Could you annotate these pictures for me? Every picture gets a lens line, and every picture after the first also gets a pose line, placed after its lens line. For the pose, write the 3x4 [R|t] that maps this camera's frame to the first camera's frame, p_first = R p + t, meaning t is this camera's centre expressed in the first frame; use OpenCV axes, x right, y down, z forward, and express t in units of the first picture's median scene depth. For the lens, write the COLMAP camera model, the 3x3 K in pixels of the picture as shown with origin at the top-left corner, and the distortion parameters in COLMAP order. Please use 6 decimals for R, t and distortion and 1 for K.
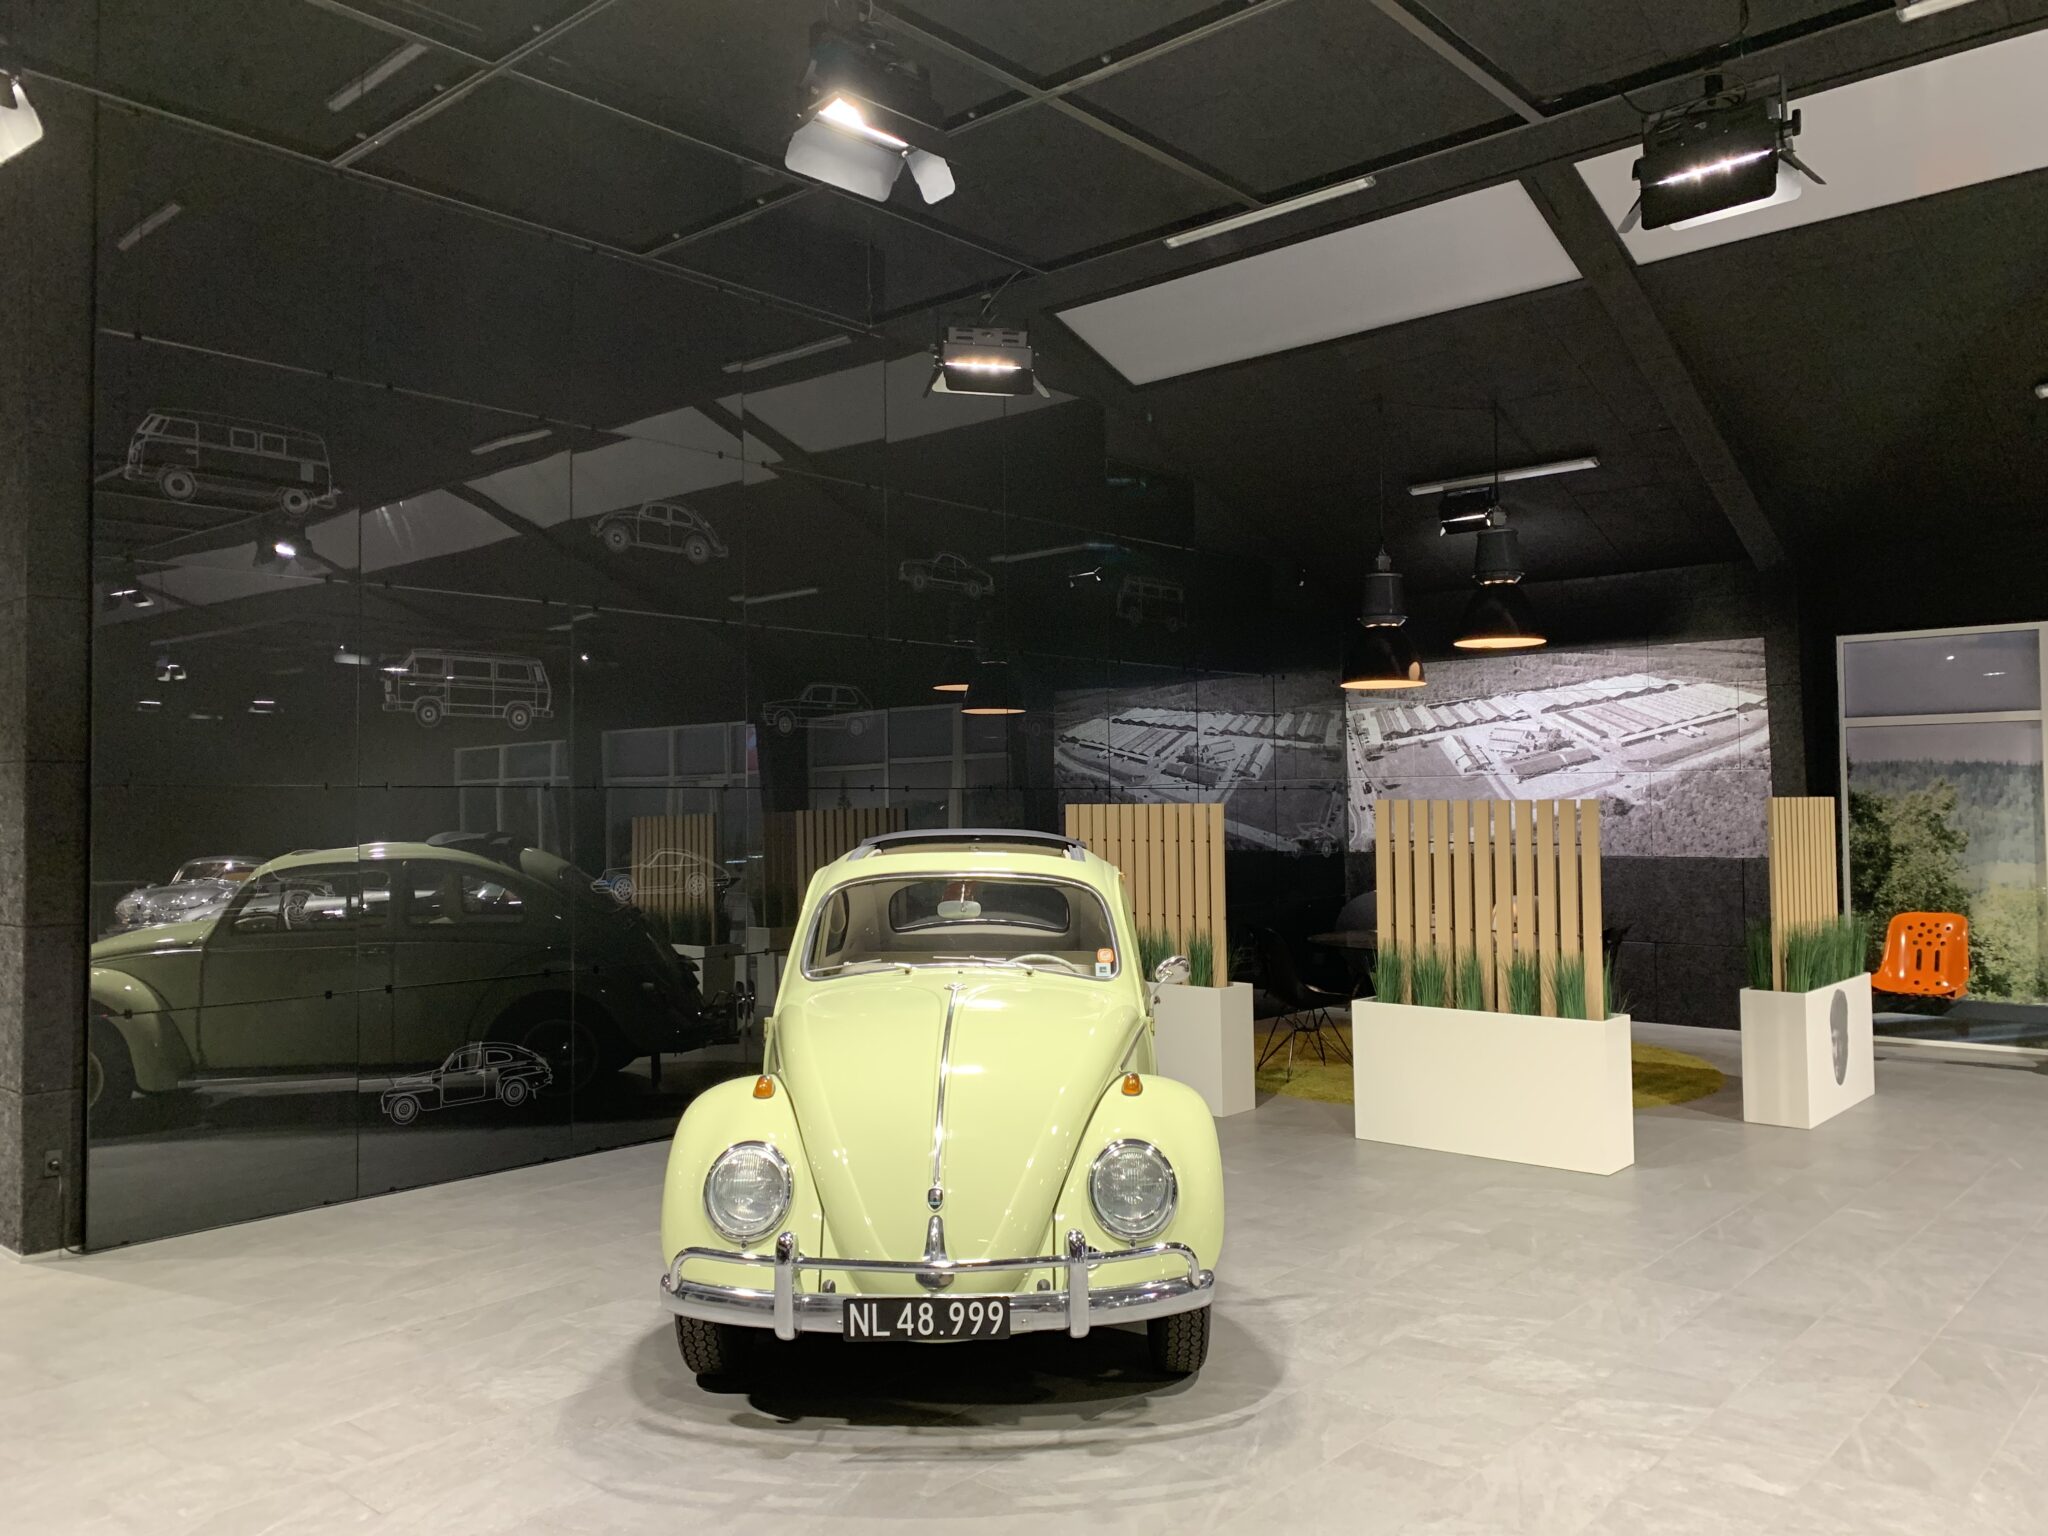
lens RADIAL K [[1558.9, 0, 1011.9], [0, 1558.9, 759.1], [0, 0, 1]] dist [0.047032, -0.047762]
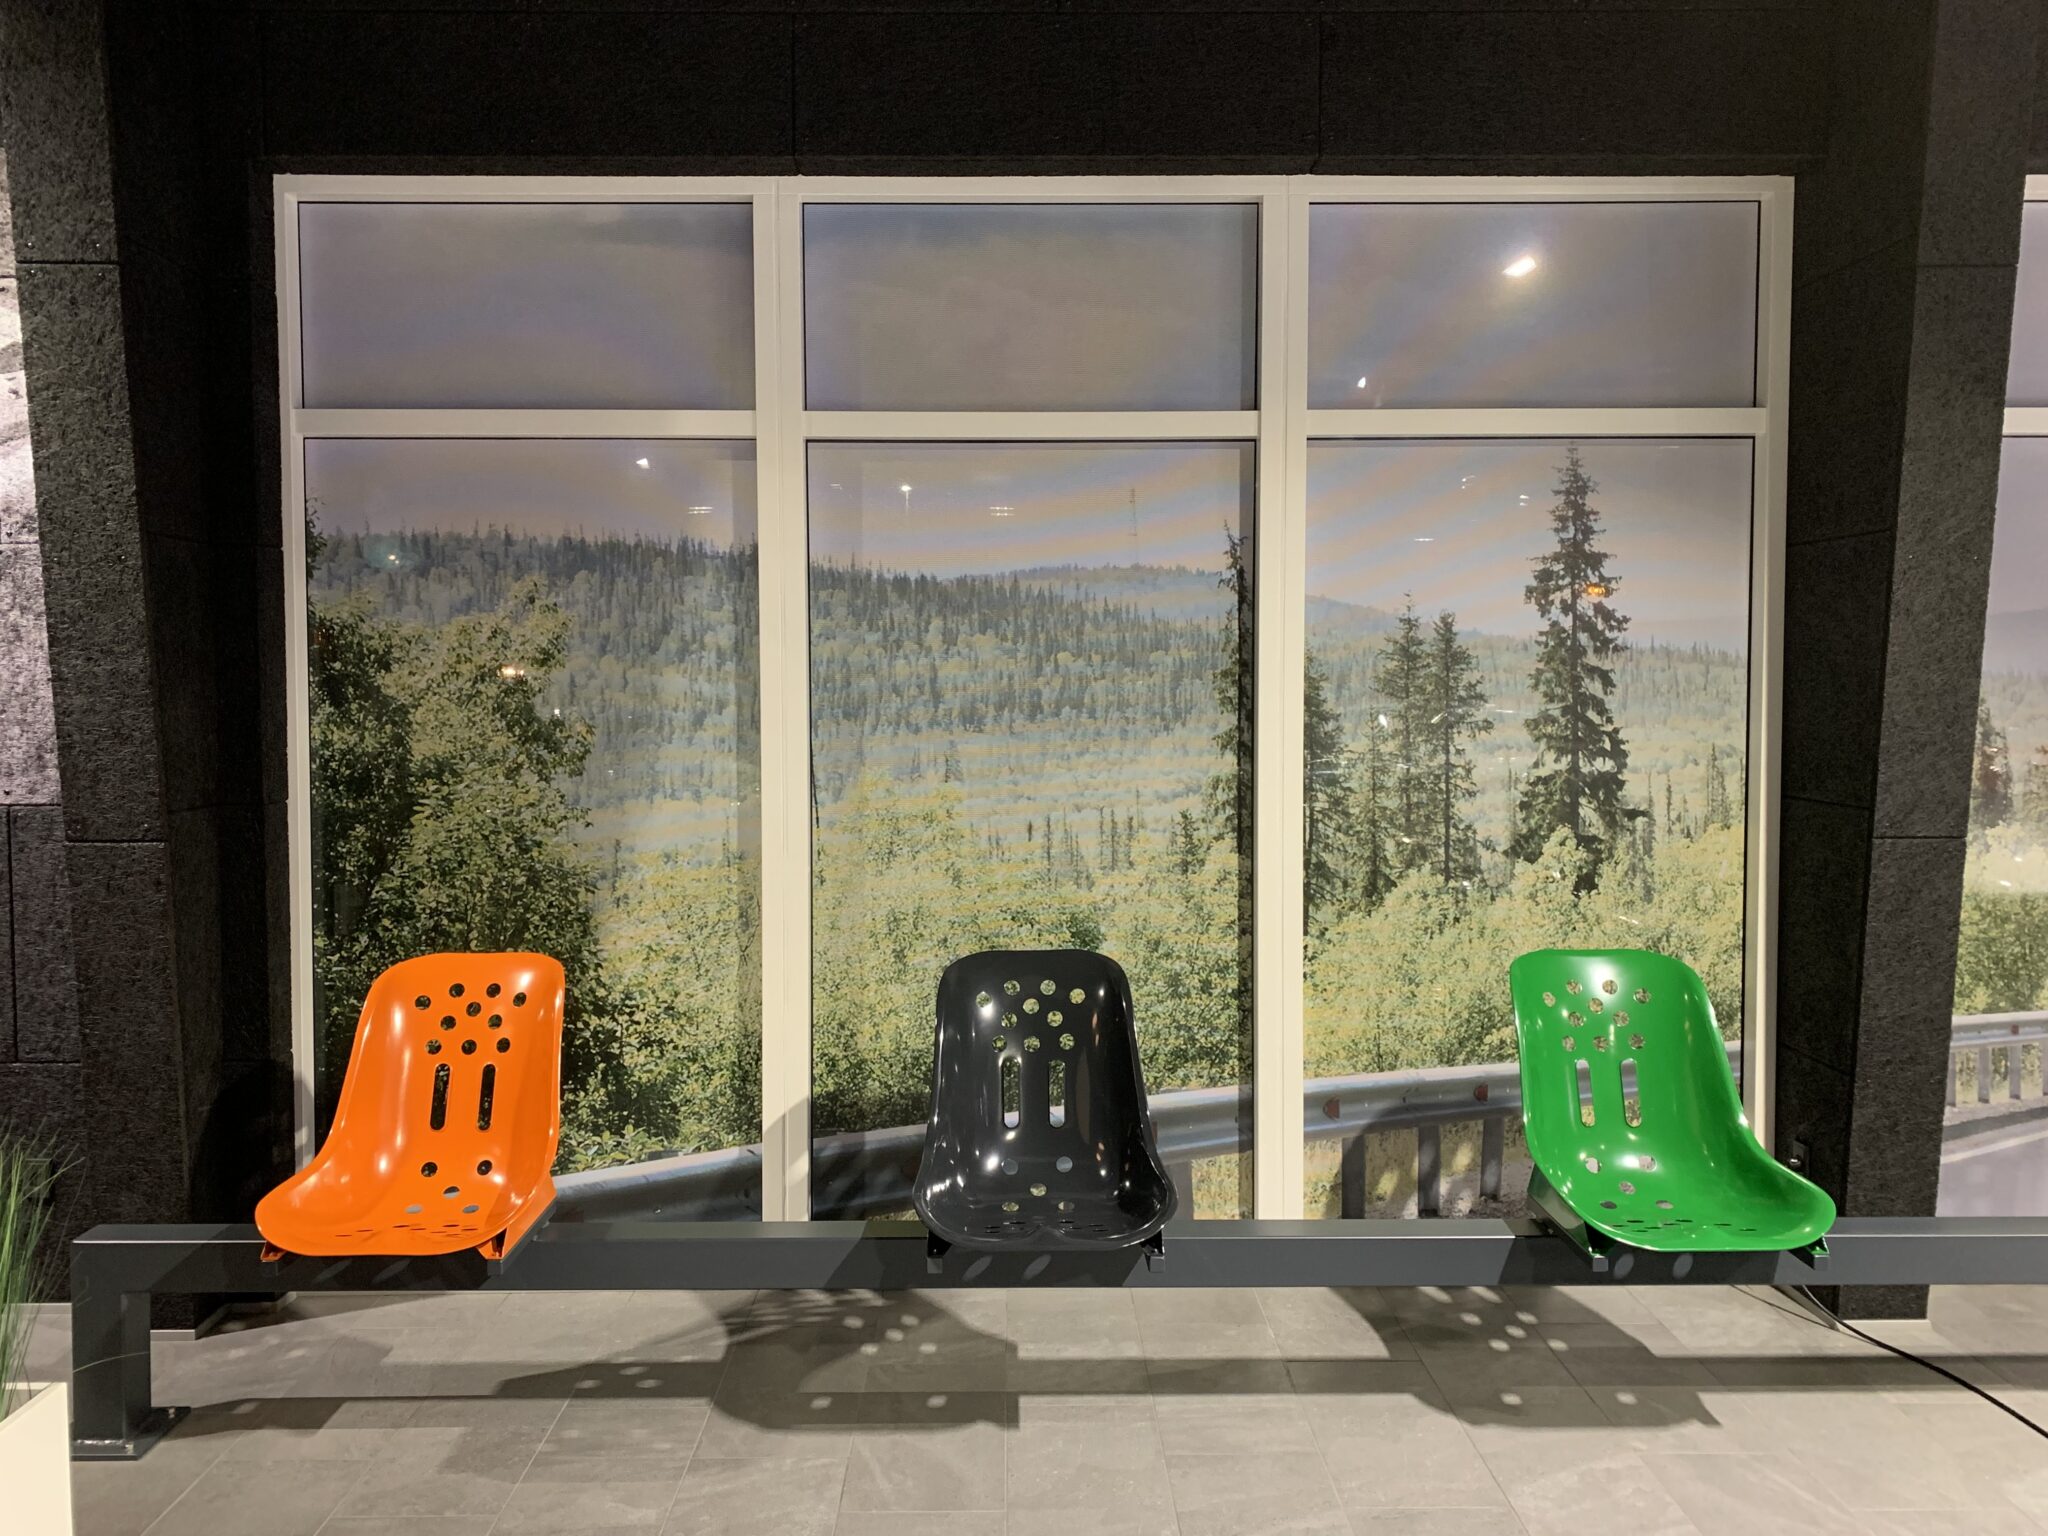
lens RADIAL K [[1558.9, 0, 1037.4], [0, 1558.9, 738.3], [0, 0, 1]] dist [0.047032, -0.047762]
pose [[0.731901, -0.017041, 0.681198, 0.382078], [-0.026875, 0.998188, 0.053846, 0.023629], [-0.680880, -0.057717, 0.730117, 0.579153]]
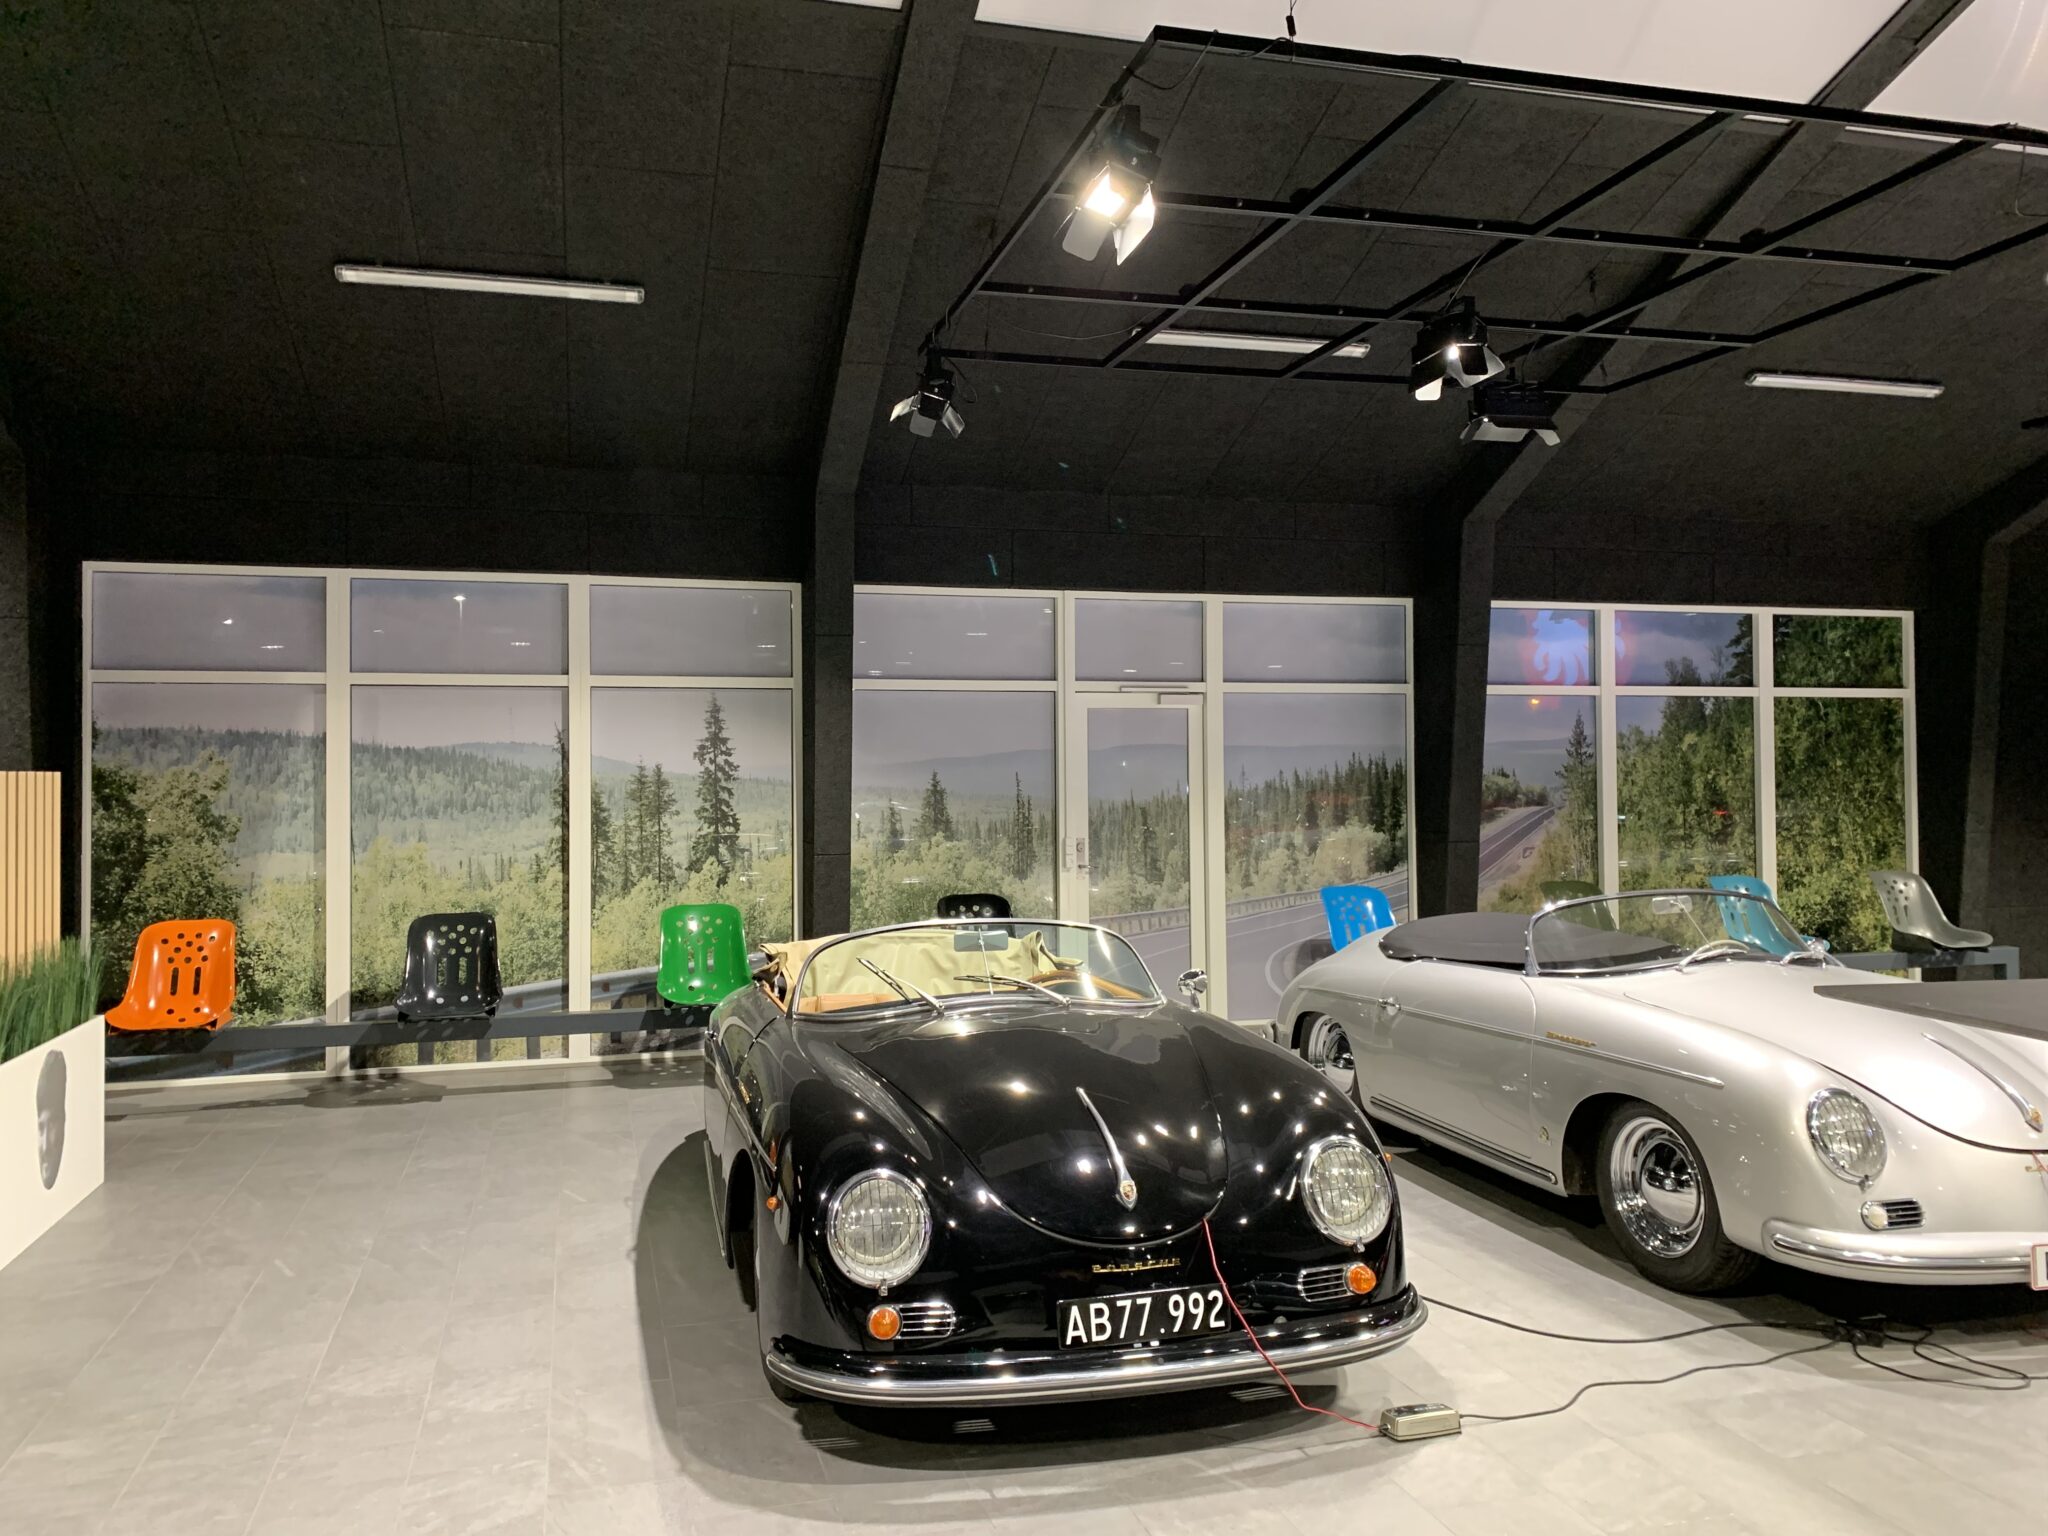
lens RADIAL K [[1558.9, 0, 1013.2], [0, 1558.9, 743.4], [0, 0, 1]] dist [0.047032, -0.047762]
pose [[0.540187, 0.022831, 0.841236, 0.121755], [-0.025043, 0.999625, -0.011049, 0.006274], [-0.841173, -0.015098, 0.540556, 0.198440]]
